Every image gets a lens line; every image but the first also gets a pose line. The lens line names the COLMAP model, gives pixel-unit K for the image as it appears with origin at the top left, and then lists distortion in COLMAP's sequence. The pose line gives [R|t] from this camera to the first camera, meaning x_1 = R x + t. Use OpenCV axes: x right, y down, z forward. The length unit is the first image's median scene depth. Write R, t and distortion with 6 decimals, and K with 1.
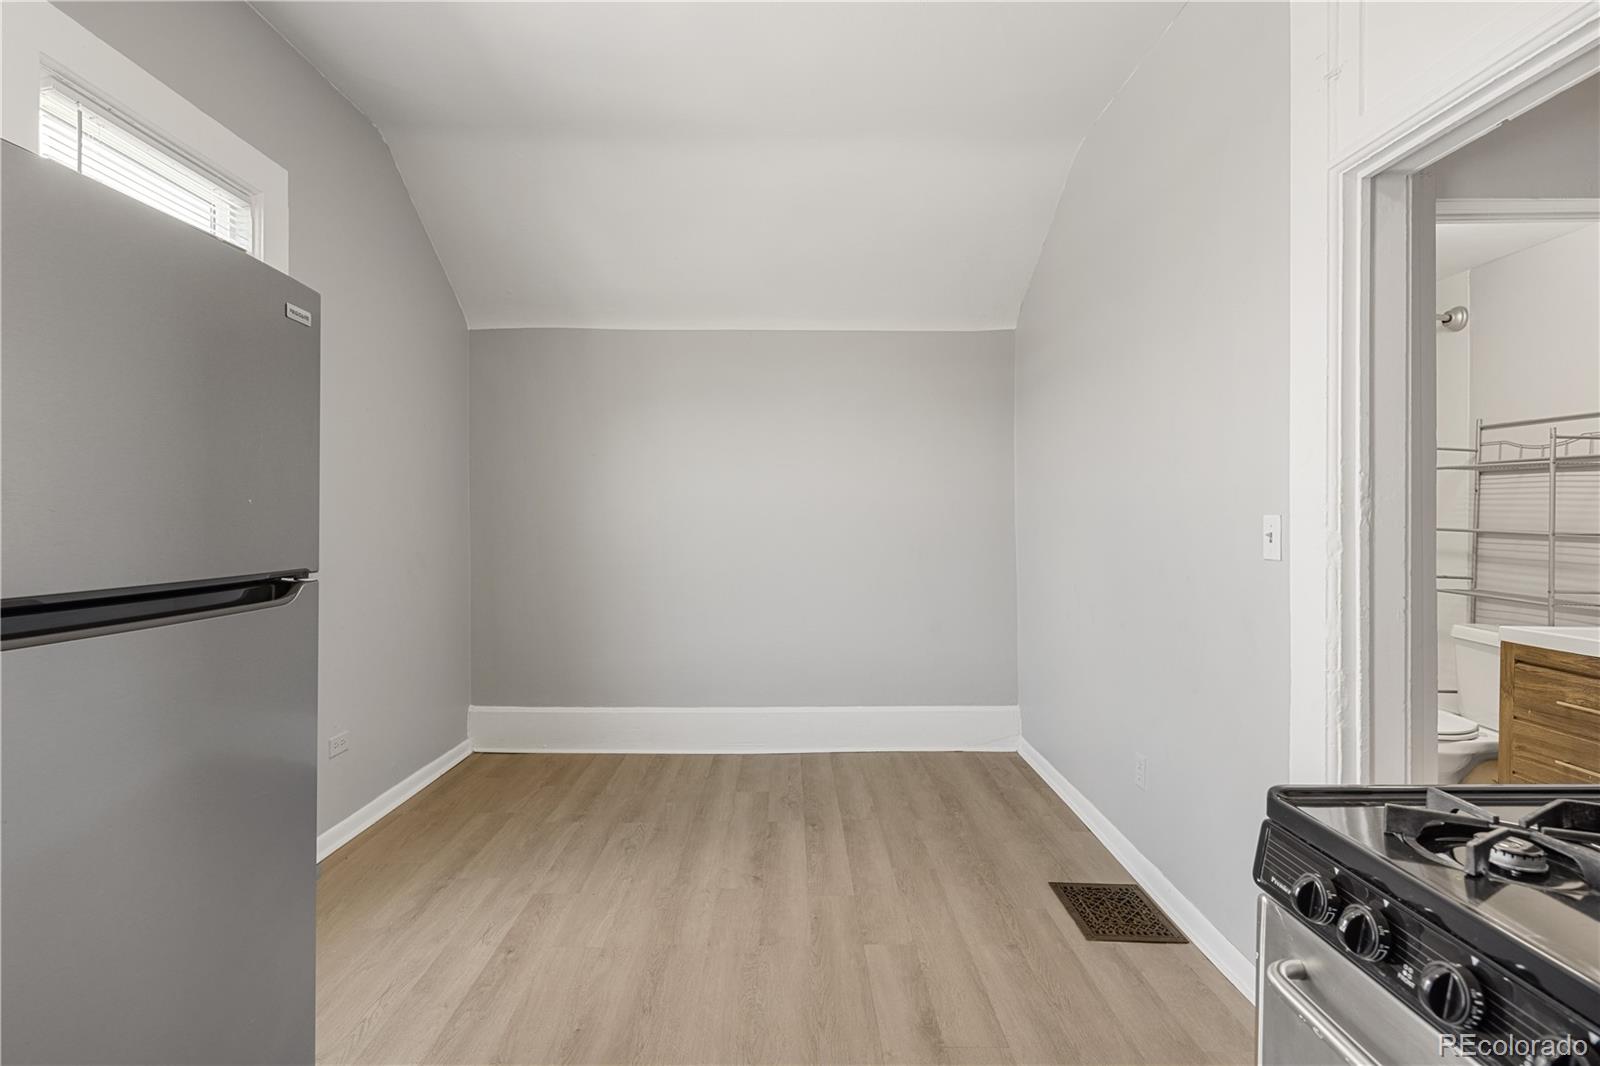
lens RADIAL K [[773.7, 0, 806.8], [0, 773.7, 527.6], [0, 0, 1]] dist [0.008663, -0.006060]
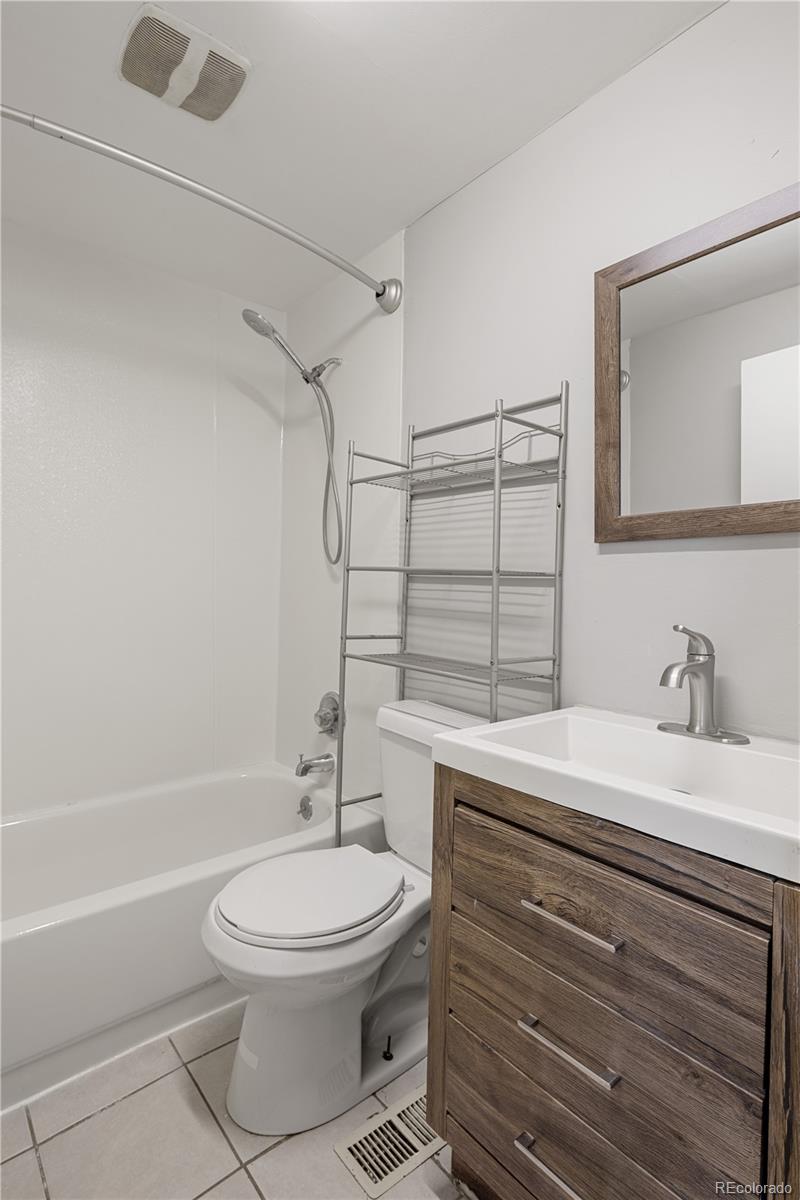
lens RADIAL K [[580.2, 0, 401.2], [0, 580.2, 594.9], [0, 0, 1]] dist [0.008663, -0.006060]
pose [[0.769574, 0.003953, 0.638546, 0.588138], [-0.011218, 0.999910, 0.007330, 0.024645], [-0.638460, -0.012804, 0.769549, 0.671935]]
